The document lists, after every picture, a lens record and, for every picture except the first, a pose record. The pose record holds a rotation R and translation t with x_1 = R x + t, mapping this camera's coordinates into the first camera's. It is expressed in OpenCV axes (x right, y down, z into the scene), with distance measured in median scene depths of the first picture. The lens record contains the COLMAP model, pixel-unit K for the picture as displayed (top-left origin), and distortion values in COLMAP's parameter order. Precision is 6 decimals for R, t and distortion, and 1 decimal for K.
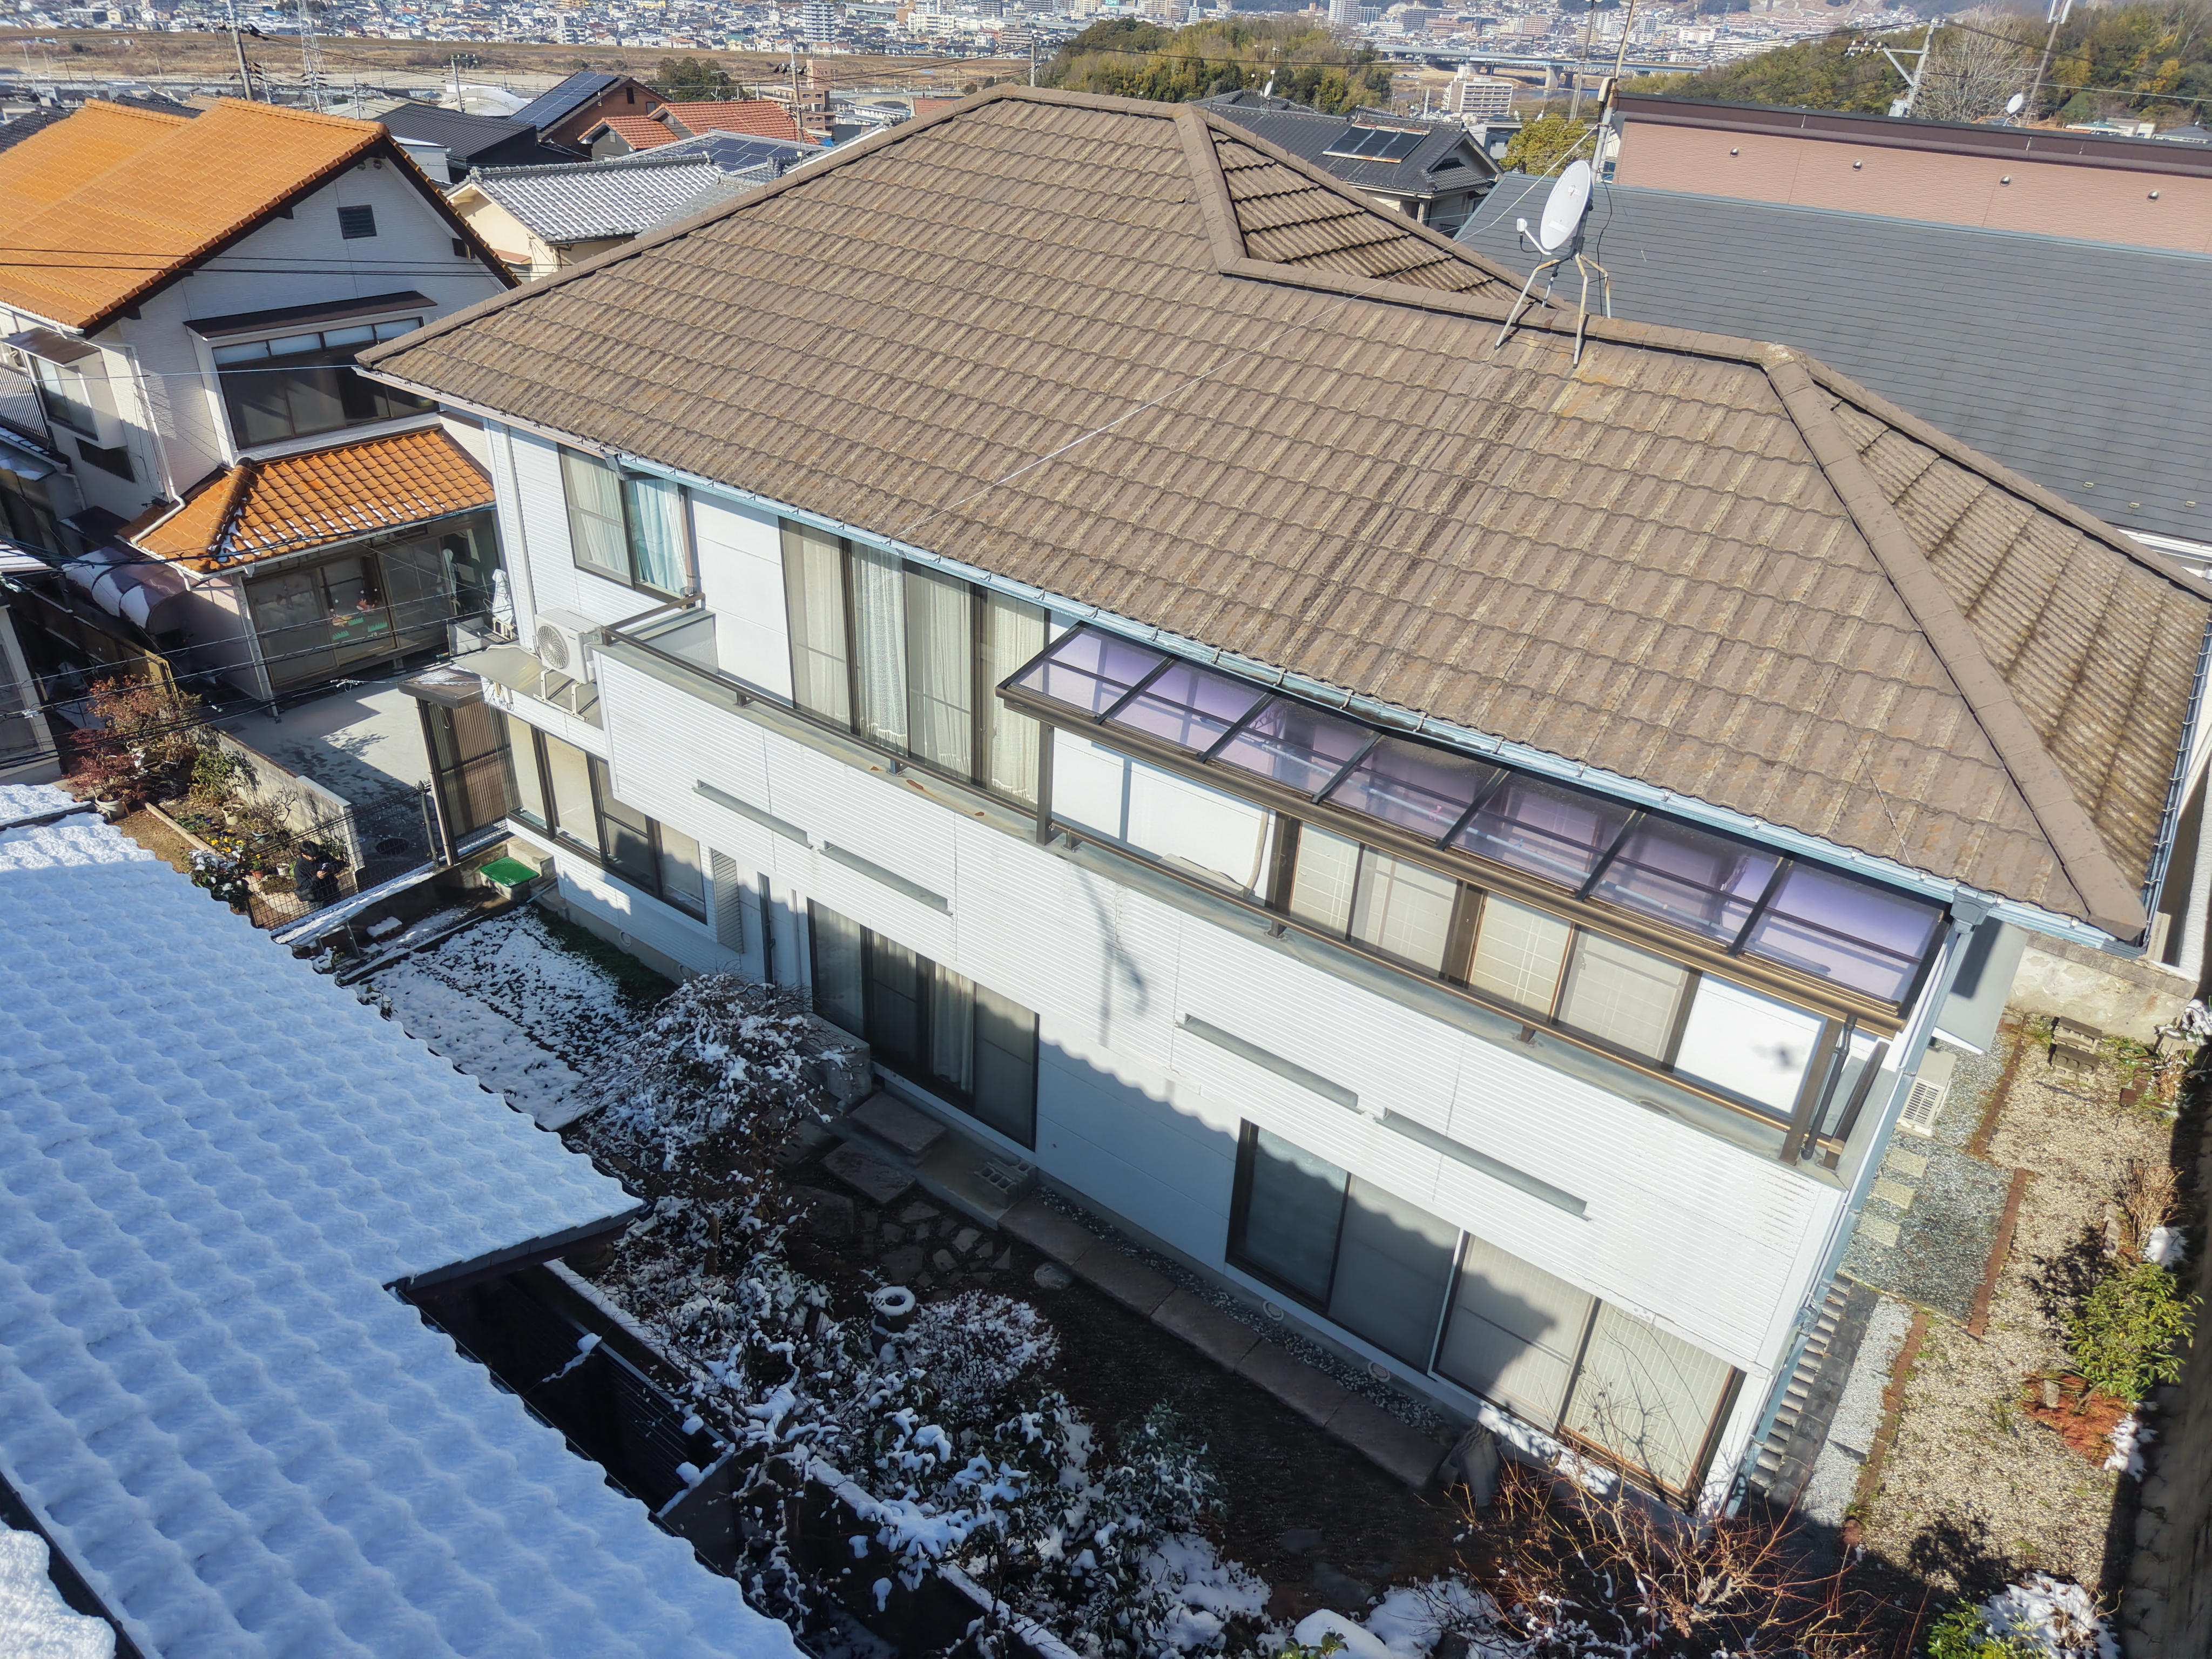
lens RADIAL K [[1484.4, 0, 1106.0], [0, 1484.4, 829.5], [0, 0, 1]] dist [0.006811, 0.000177]
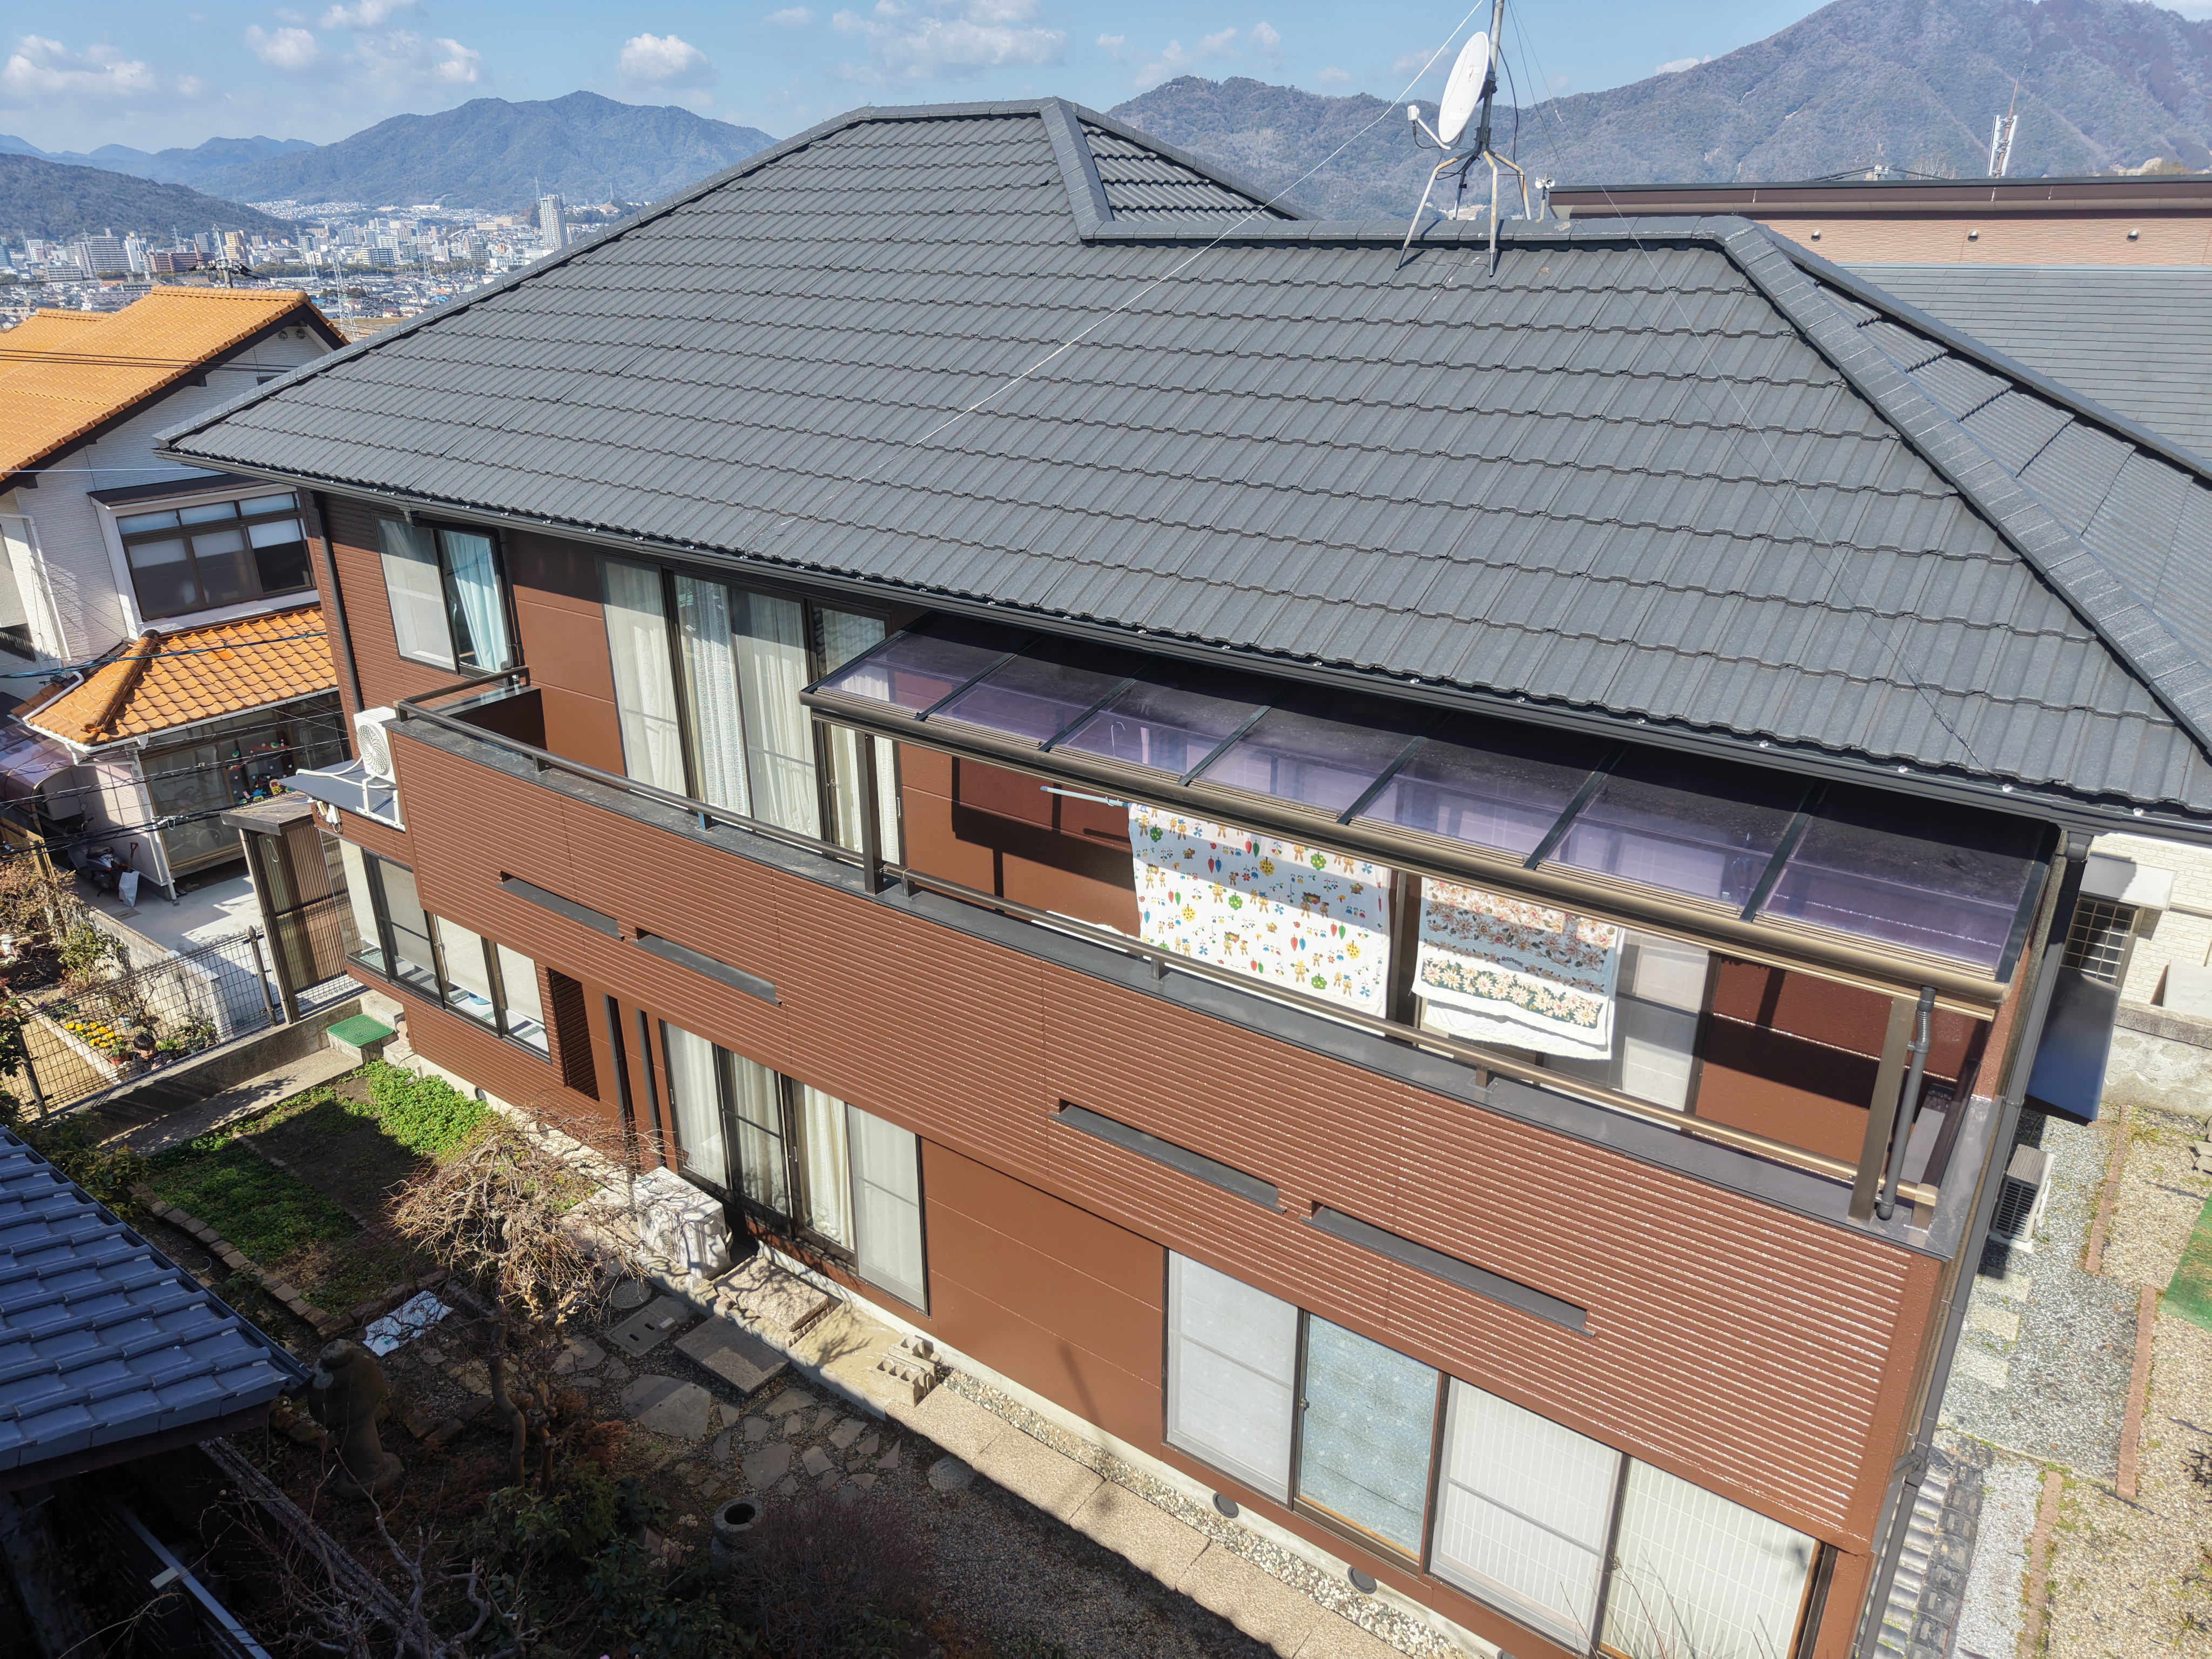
lens RADIAL K [[1500.5, 0, 1110.2], [0, 1500.5, 838.9], [0, 0, 1]] dist [-0.043196, 0.050124]
pose [[0.998828, -0.047551, -0.009038, 0.047167], [0.045935, 0.990100, -0.132633, 0.047264], [0.015255, 0.132063, 0.991124, 0.107976]]
